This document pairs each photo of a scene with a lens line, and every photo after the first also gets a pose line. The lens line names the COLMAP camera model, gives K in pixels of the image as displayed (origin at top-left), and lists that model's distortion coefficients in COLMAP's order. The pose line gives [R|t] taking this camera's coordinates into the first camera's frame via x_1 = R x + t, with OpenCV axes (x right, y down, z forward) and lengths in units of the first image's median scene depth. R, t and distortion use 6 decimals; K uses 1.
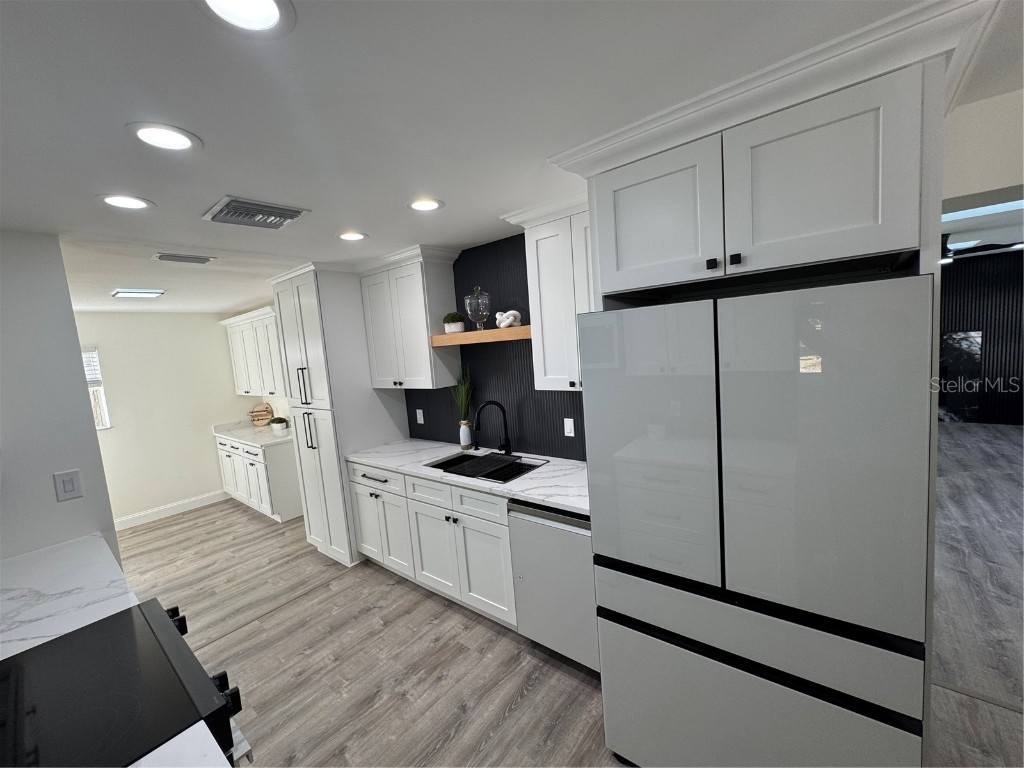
lens RADIAL K [[411.8, 0, 513.2], [0, 411.8, 381.8], [0, 0, 1]] dist [-0.000912, 0.000123]
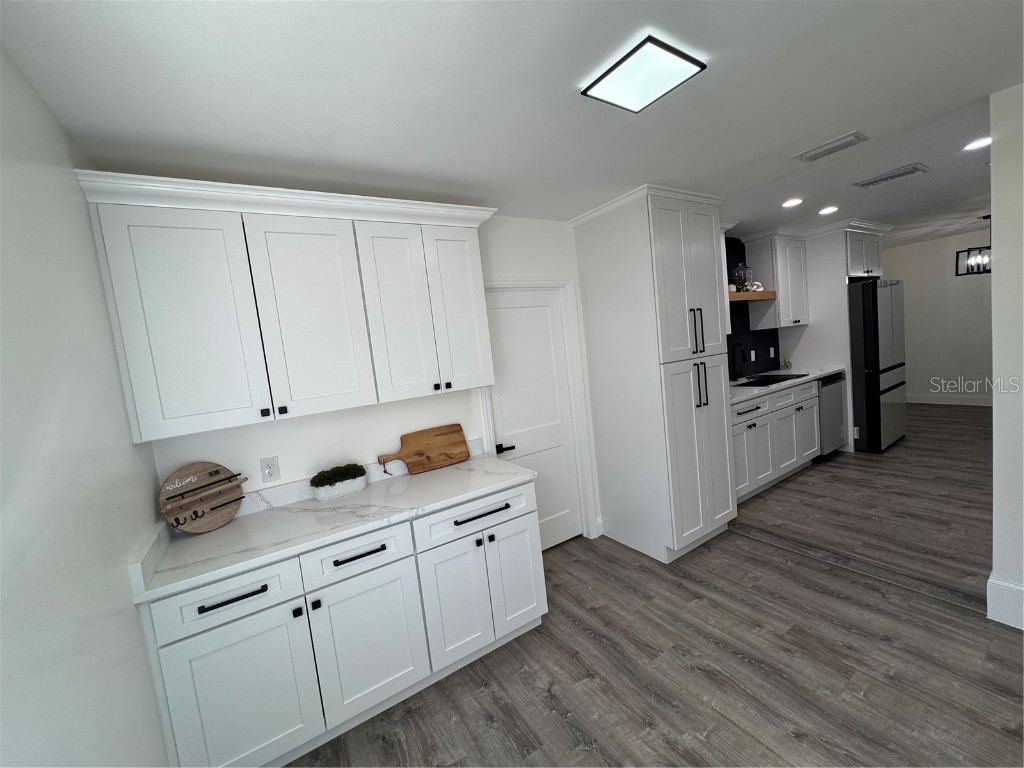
lens RADIAL K [[411.8, 0, 513.7], [0, 411.8, 369.5], [0, 0, 1]] dist [-0.000912, 0.000123]
pose [[0.316520, -0.017291, 0.948428, -1.547266], [0.159591, 0.986553, -0.035274, 0.060864], [-0.935065, 0.162525, 0.315023, 1.194195]]
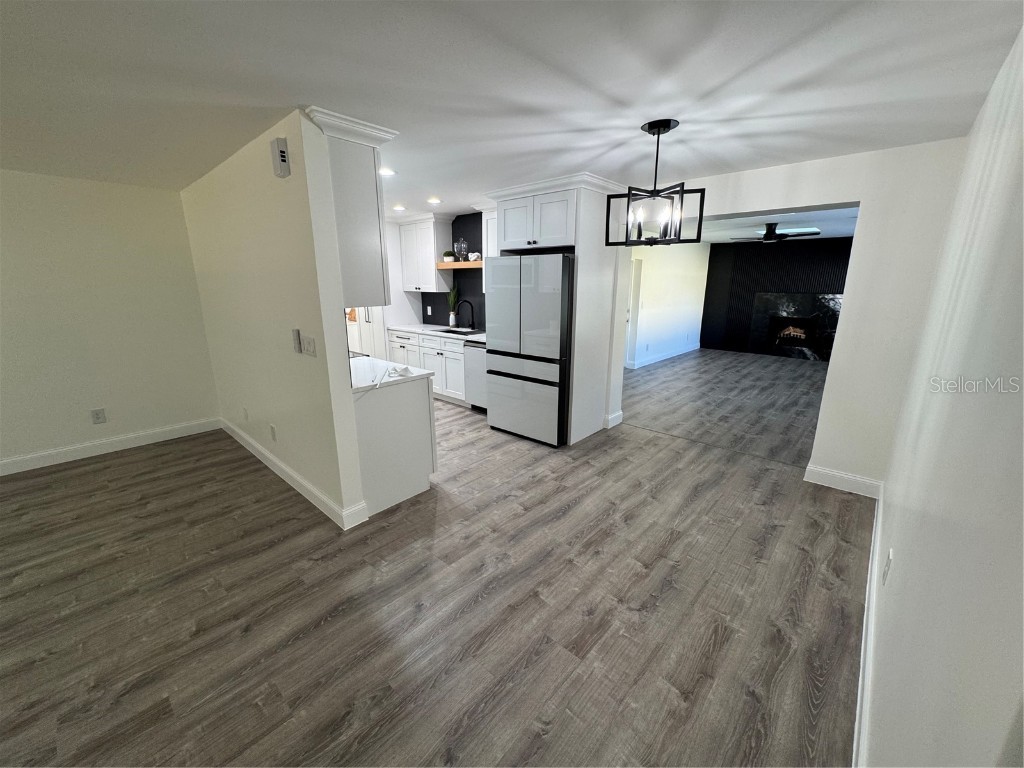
lens RADIAL K [[411.8, 0, 509.5], [0, 411.8, 383.1], [0, 0, 1]] dist [-0.000912, 0.000123]
pose [[0.994765, 0.094090, -0.039870, 0.238265], [-0.087100, 0.984730, 0.150732, 0.108650], [0.053443, -0.146470, 0.987770, -0.848616]]
